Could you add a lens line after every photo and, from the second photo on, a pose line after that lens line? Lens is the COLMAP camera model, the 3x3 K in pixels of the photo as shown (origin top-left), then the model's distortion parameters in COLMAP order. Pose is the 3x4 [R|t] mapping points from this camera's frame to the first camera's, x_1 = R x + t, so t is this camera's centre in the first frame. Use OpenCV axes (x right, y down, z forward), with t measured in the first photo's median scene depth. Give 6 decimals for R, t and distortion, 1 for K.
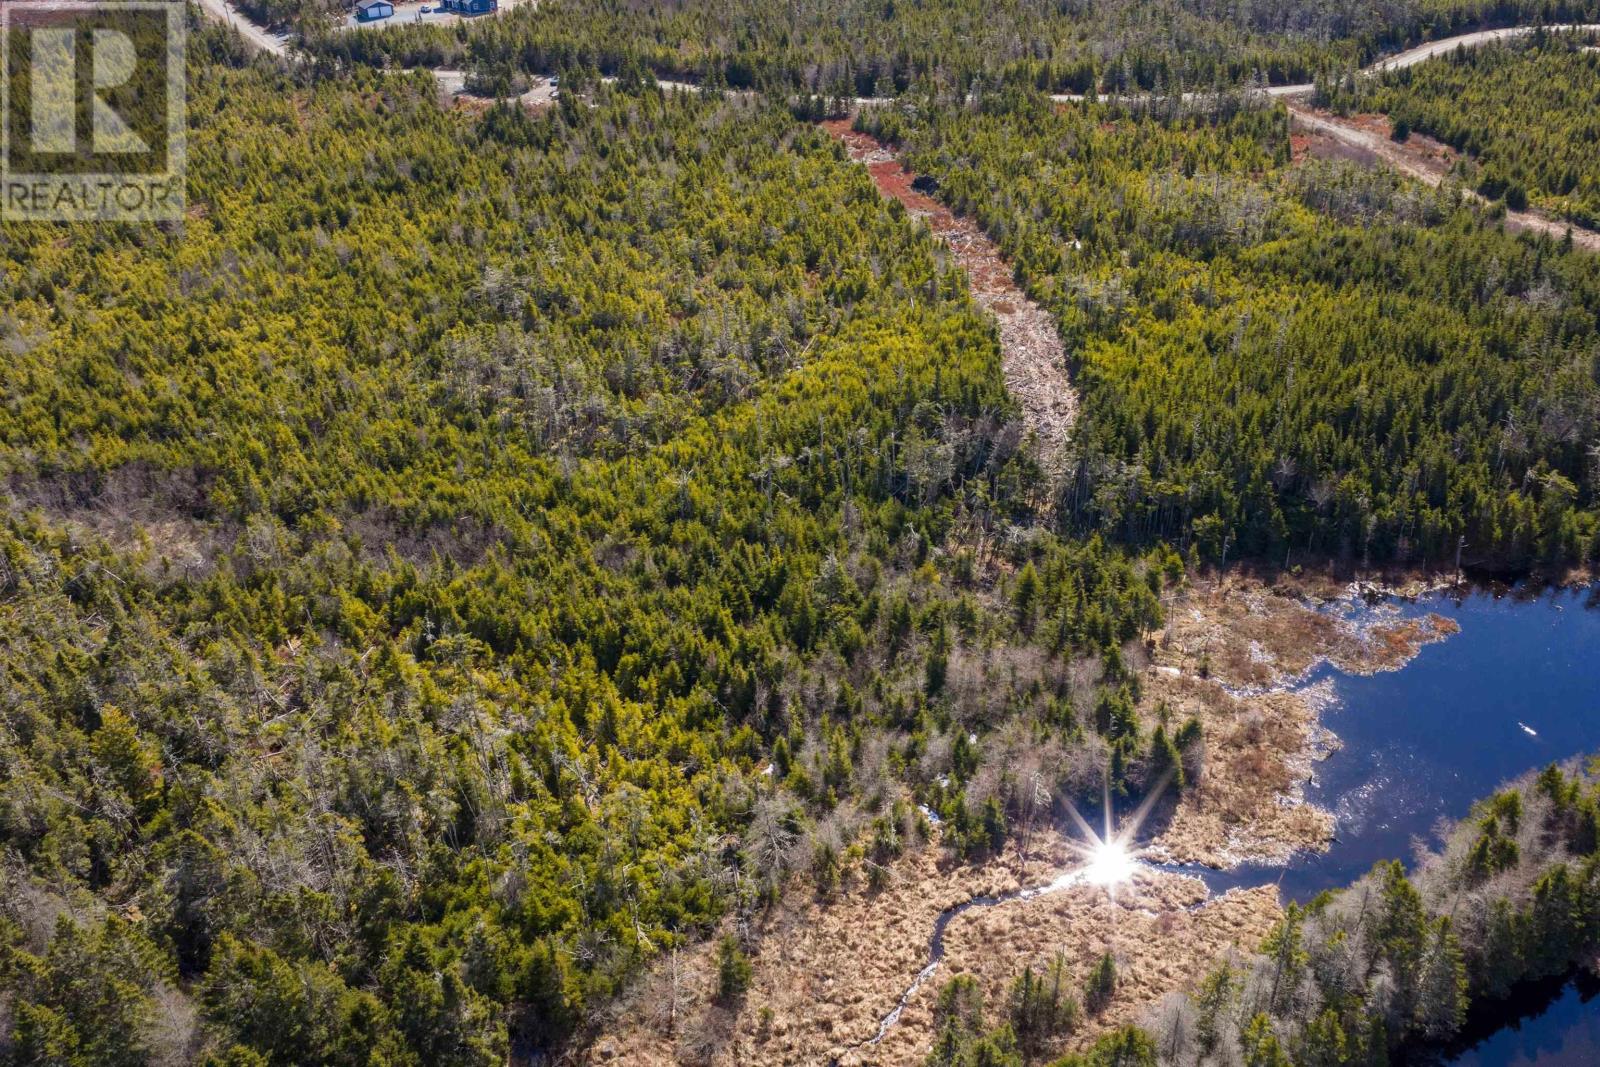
lens RADIAL K [[1296.3, 0, 800.0], [0, 1296.3, 533.5], [0, 0, 1]] dist [0.028384, -0.057353]
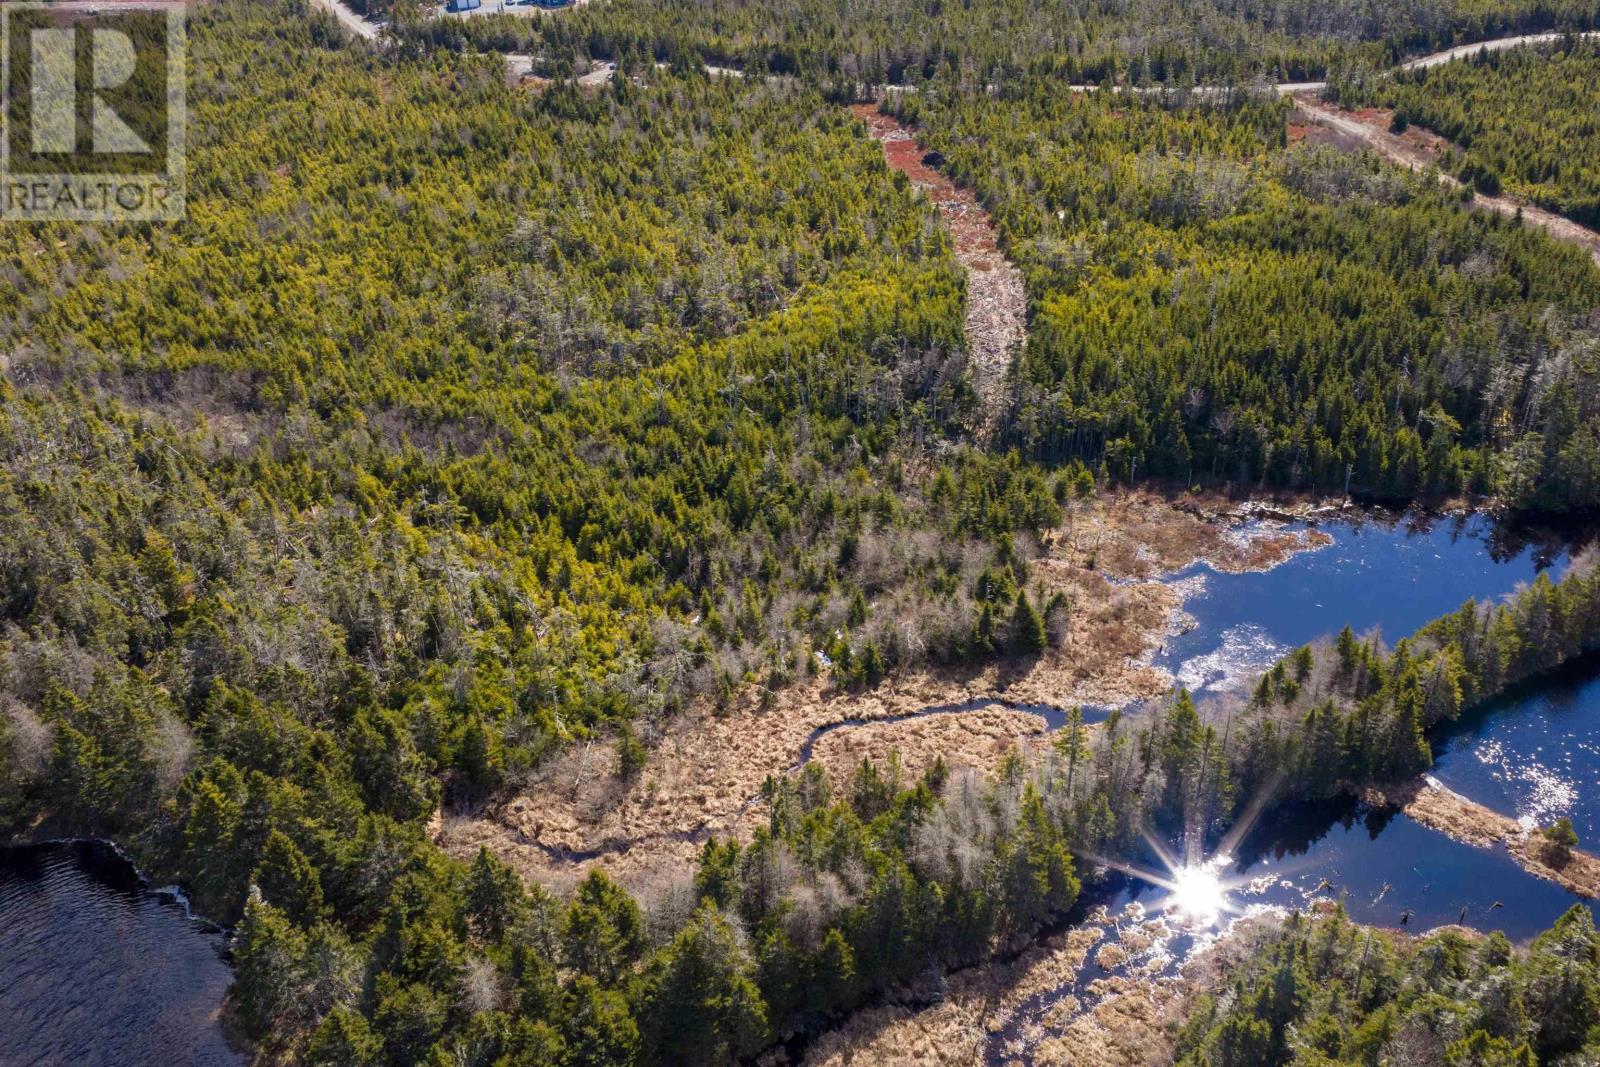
lens RADIAL K [[1296.3, 0, 800.0], [0, 1296.3, 533.5], [0, 0, 1]] dist [0.028384, -0.057353]
pose [[0.996415, 0.044088, -0.072201, 0.120631], [-0.044817, 0.998959, -0.008505, 0.087397], [0.071750, 0.011710, 0.997354, -0.130239]]
